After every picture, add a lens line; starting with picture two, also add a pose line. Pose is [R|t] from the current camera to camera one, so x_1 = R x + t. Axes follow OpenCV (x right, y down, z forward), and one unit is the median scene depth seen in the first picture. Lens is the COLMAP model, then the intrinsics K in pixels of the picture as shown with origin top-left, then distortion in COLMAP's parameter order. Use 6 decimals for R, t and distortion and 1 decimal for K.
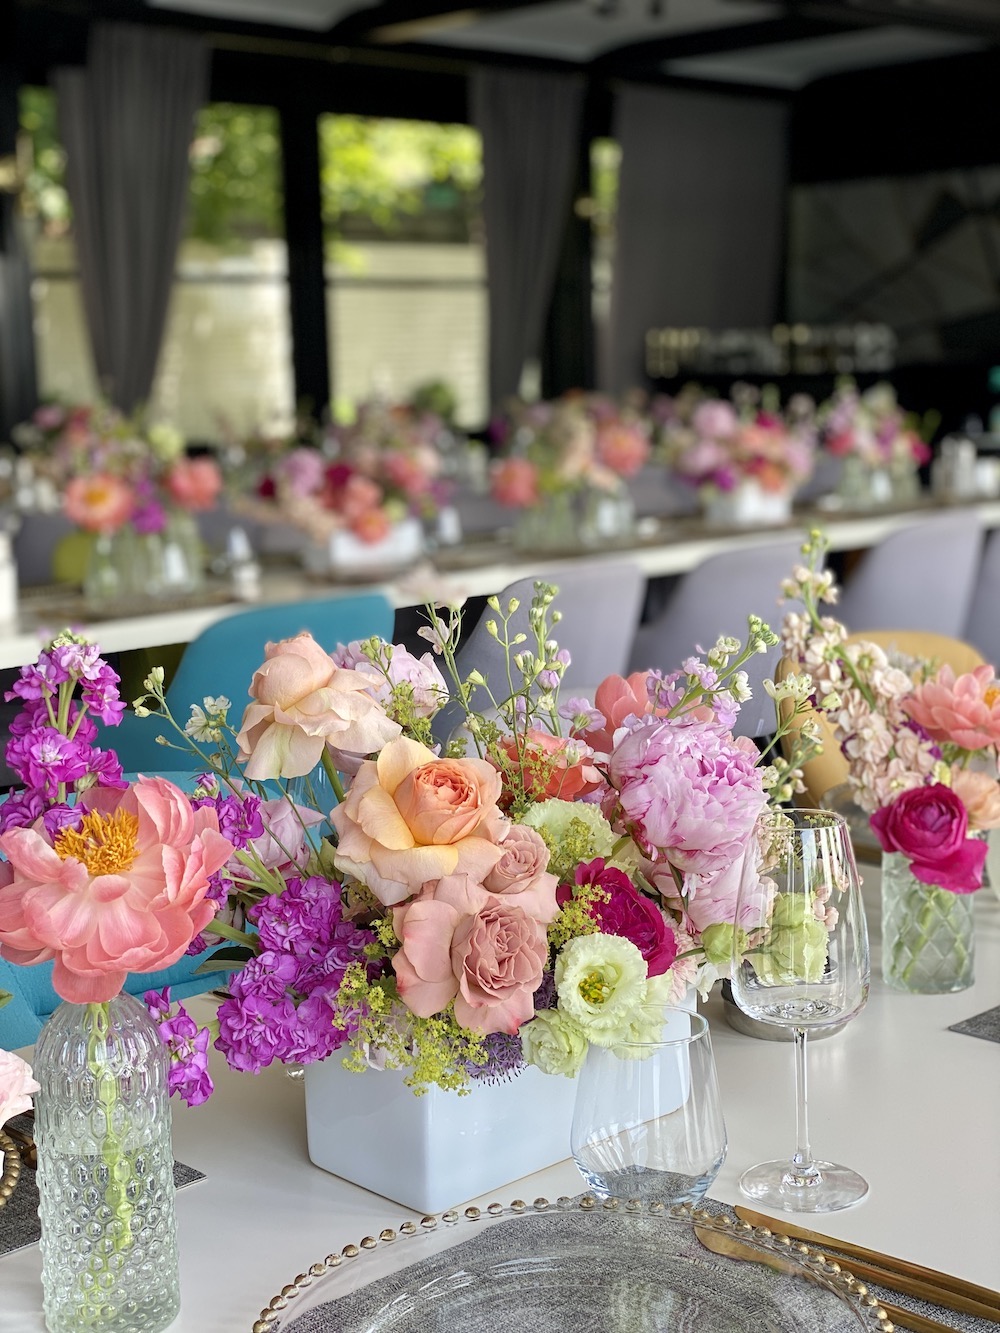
lens RADIAL K [[2013.7, 0, 500.0], [0, 2013.7, 666.5], [0, 0, 1]] dist [0.087638, 0.056536]
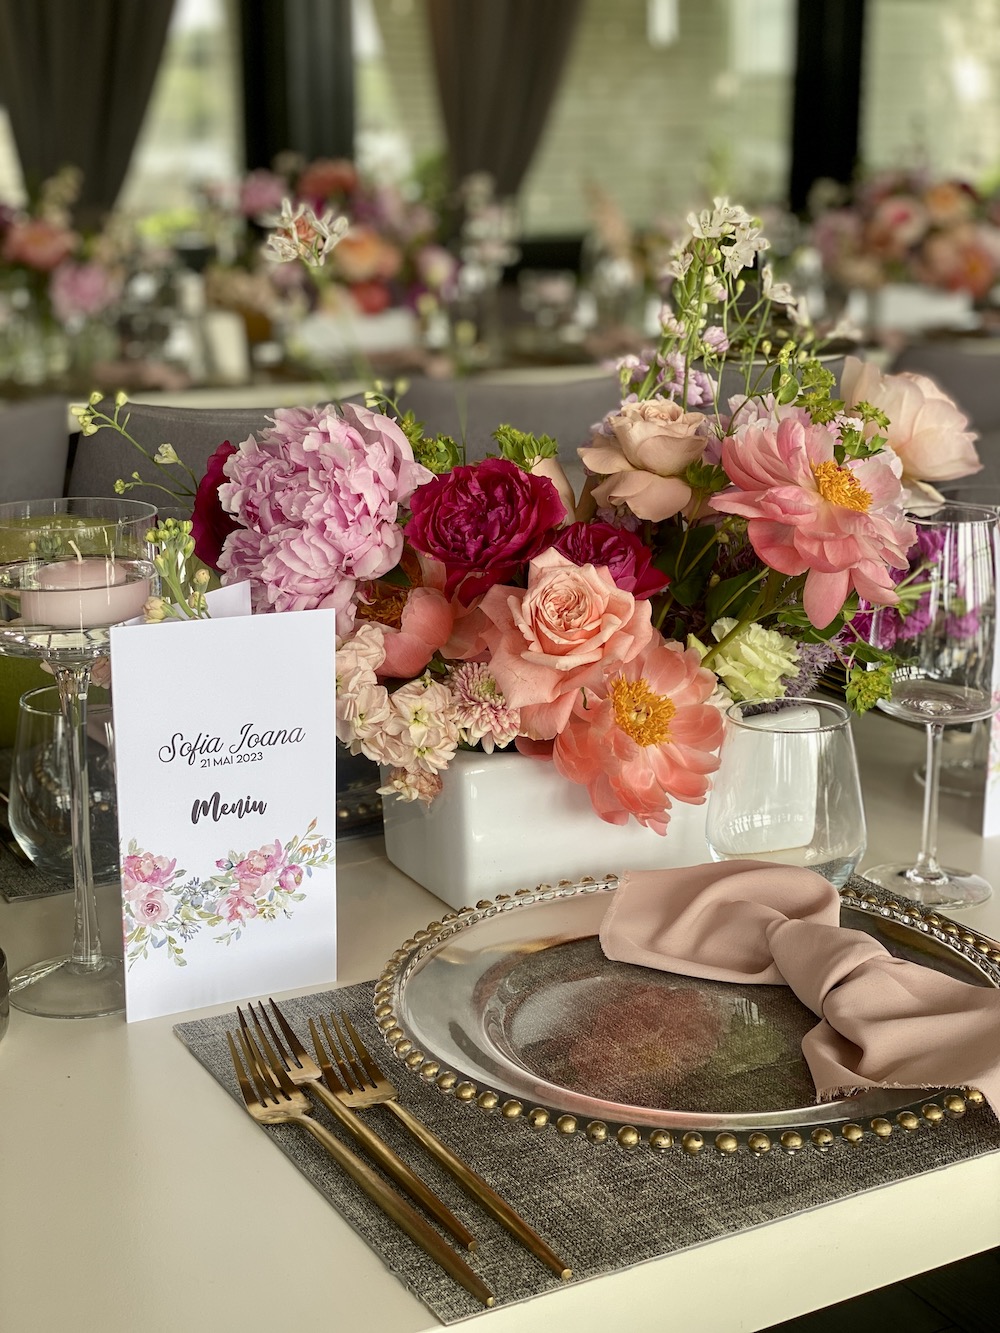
lens RADIAL K [[2013.7, 0, 500.0], [0, 2013.7, 666.5], [0, 0, 1]] dist [0.087638, 0.056536]
pose [[0.958745, 0.097434, -0.267047, -0.070171], [-0.067910, 0.990729, 0.117663, -0.424961], [0.276035, -0.094673, 0.956473, 3.157868]]
